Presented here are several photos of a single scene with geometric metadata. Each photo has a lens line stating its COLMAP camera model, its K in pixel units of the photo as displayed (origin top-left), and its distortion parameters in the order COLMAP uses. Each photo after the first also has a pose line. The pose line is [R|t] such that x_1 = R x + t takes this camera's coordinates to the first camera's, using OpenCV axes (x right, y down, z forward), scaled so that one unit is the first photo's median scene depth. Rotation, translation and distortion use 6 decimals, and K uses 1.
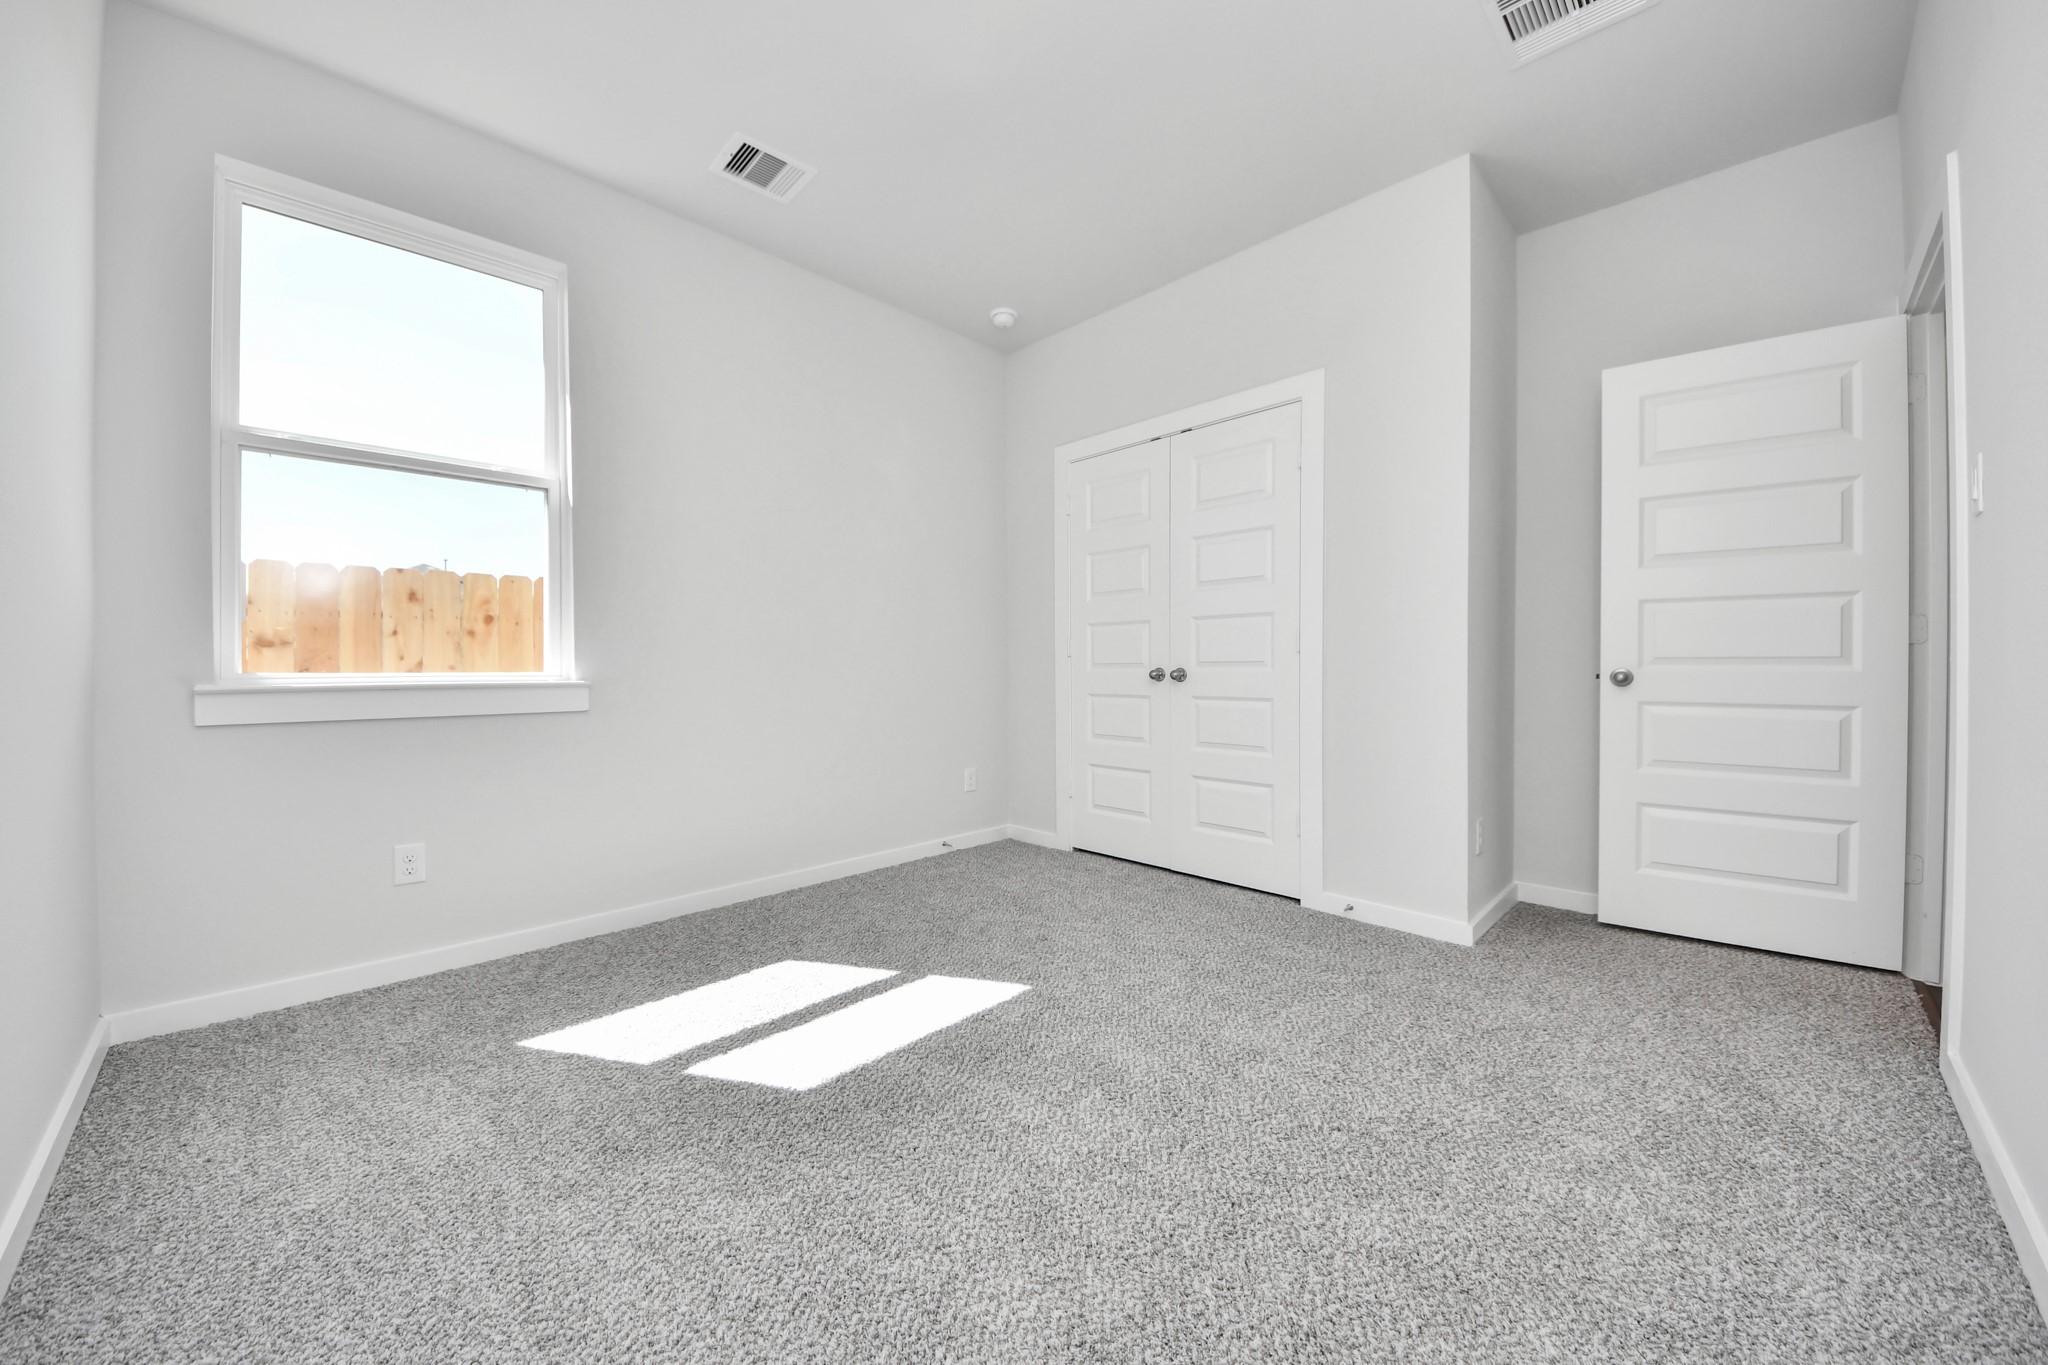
lens RADIAL K [[738.9, 0, 1019.5], [0, 738.9, 687.0], [0, 0, 1]] dist [0.057888, -0.000014]
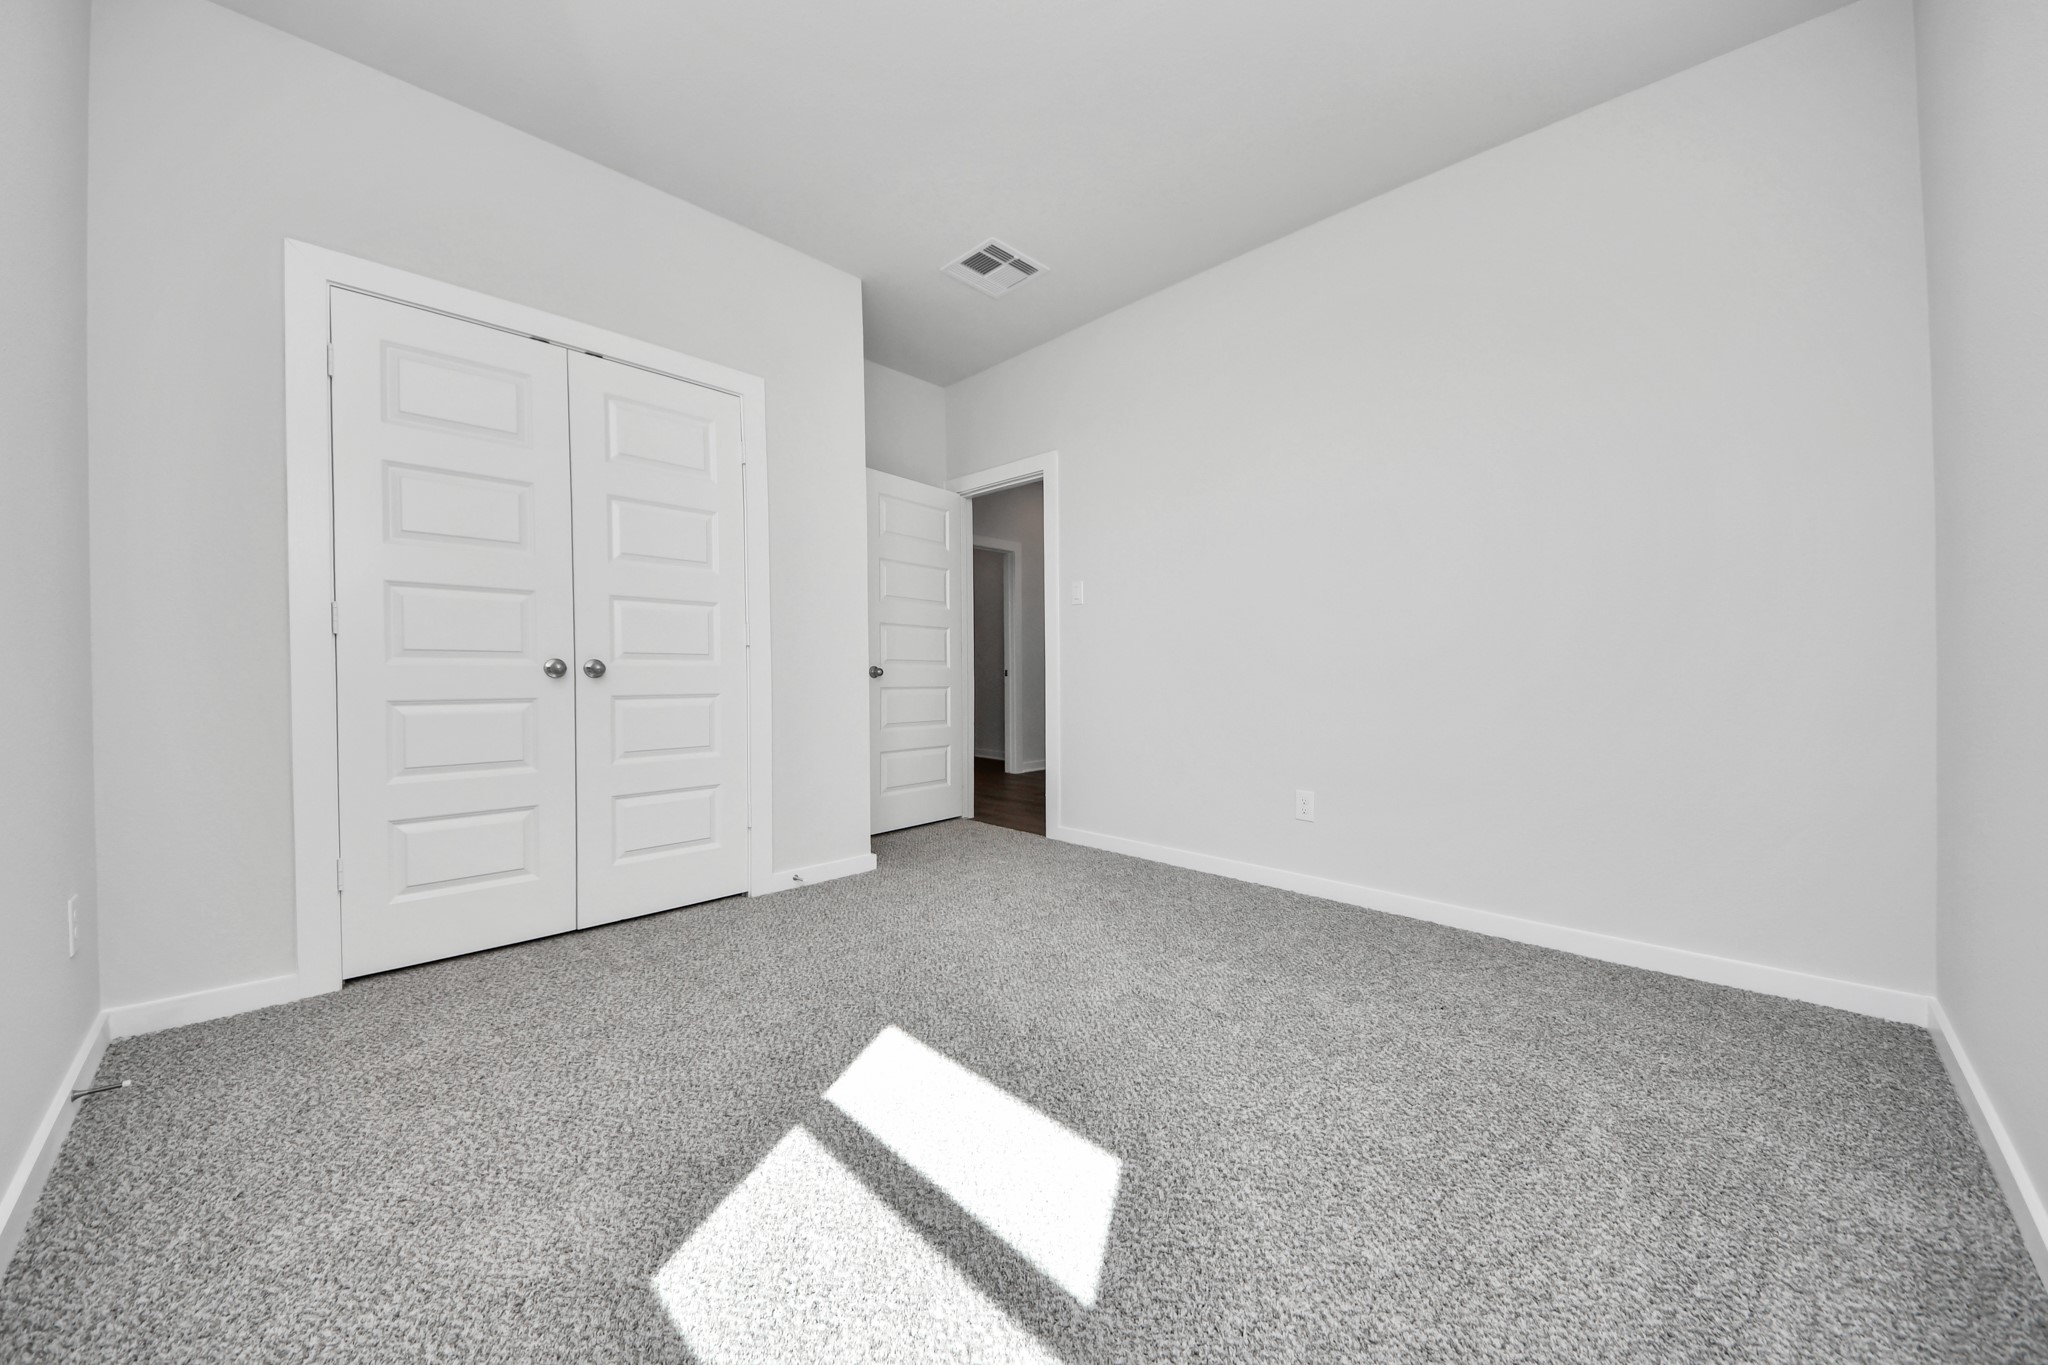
lens RADIAL K [[747.1, 0, 1026.3], [0, 747.1, 677.6], [0, 0, 1]] dist [0.000519, -0.000095]
pose [[-0.011250, -0.015801, 0.999812, -0.575262], [0.016249, 0.999740, 0.015983, -0.013215], [-0.999805, 0.016426, -0.010991, 0.574879]]
